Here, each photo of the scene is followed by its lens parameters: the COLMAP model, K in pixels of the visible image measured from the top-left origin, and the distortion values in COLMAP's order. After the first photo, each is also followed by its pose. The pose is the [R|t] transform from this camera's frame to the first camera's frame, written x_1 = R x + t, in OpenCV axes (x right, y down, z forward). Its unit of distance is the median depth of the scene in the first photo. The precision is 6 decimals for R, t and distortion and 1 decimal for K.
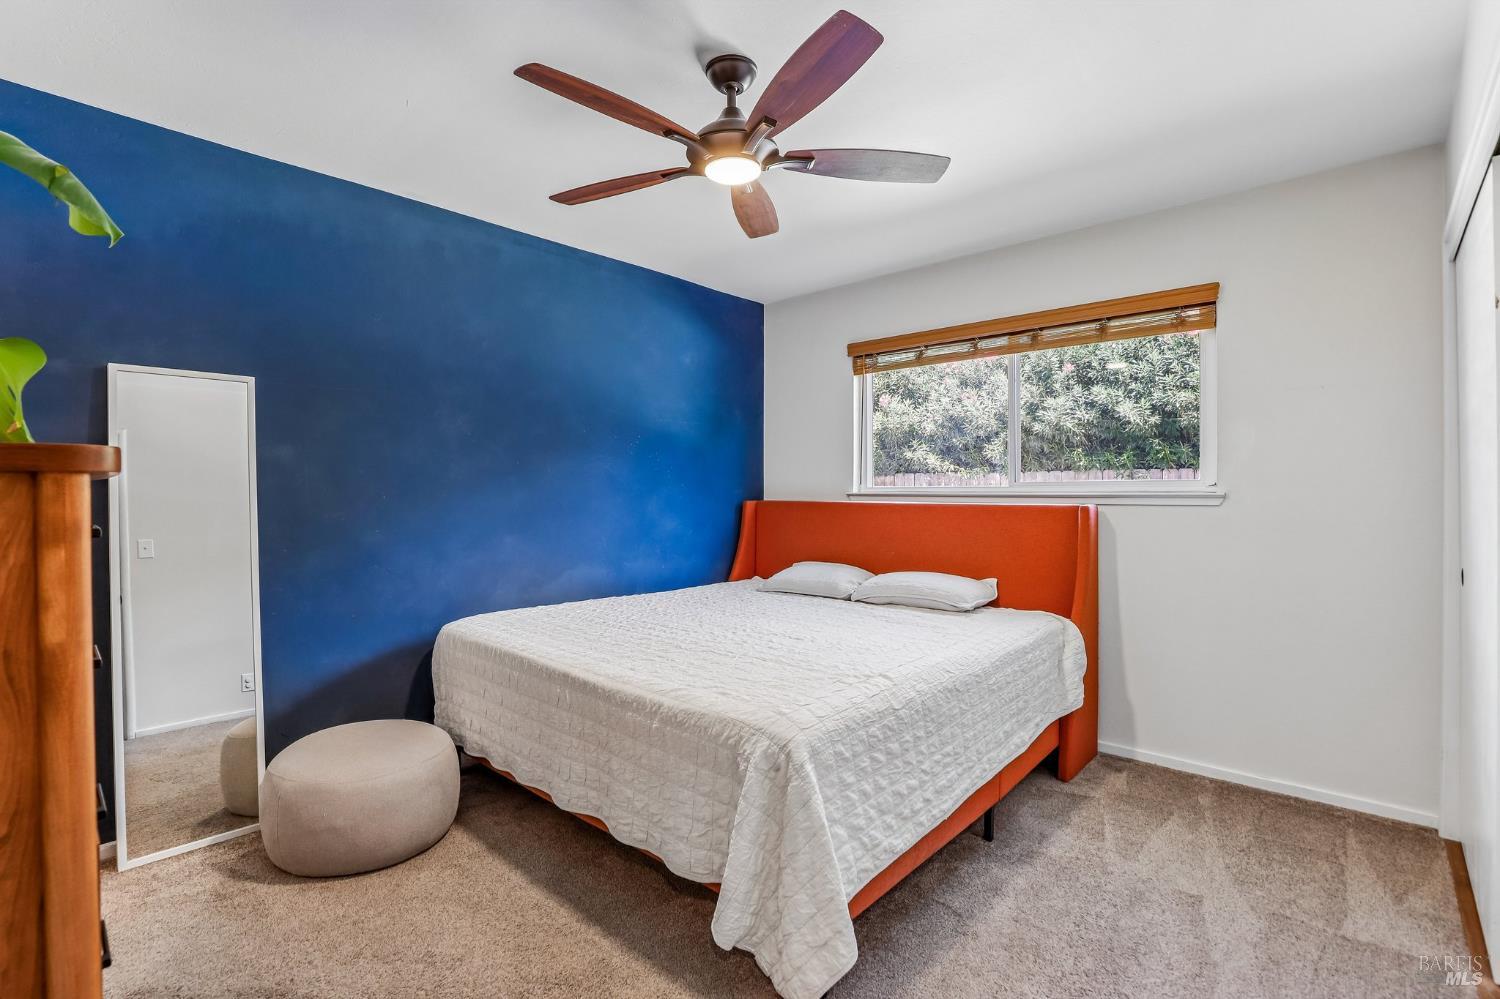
lens RADIAL K [[688.8, 0, 746.3], [0, 688.8, 494.3], [0, 0, 1]] dist [-0.011984, 0.005275]
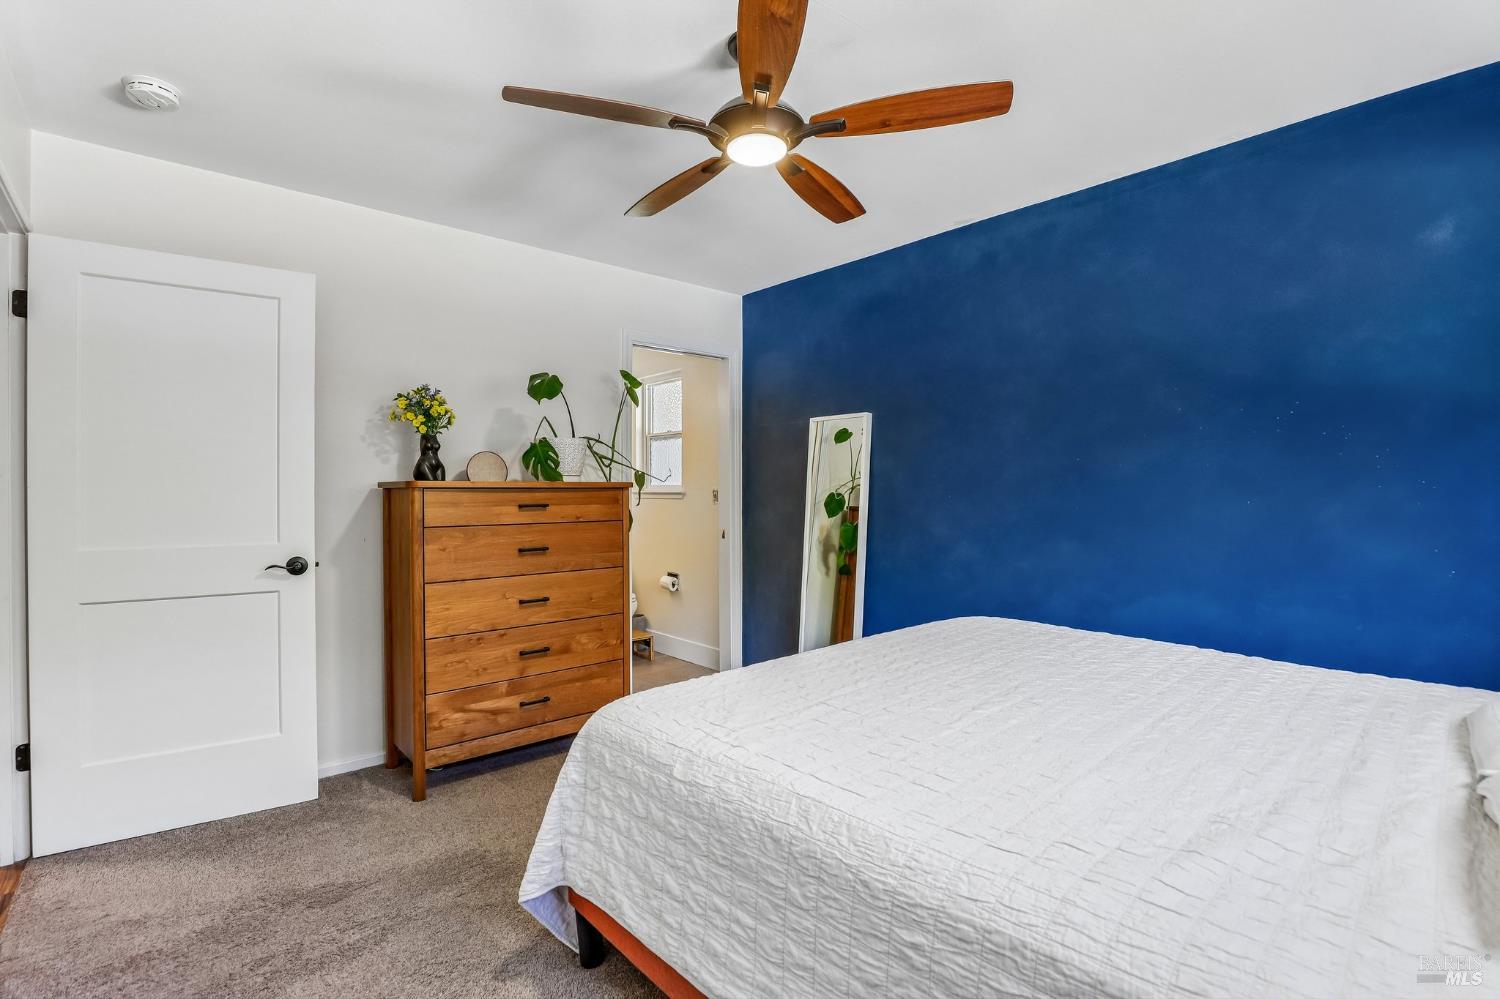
lens RADIAL K [[688.8, 0, 746.3], [0, 688.8, 494.3], [0, 0, 1]] dist [-0.011984, 0.005275]
pose [[-0.103577, 0.008990, -0.994581, 0.860384], [-0.005077, 0.999941, 0.009567, -0.011106], [0.994608, 0.006041, -0.103526, 1.020915]]
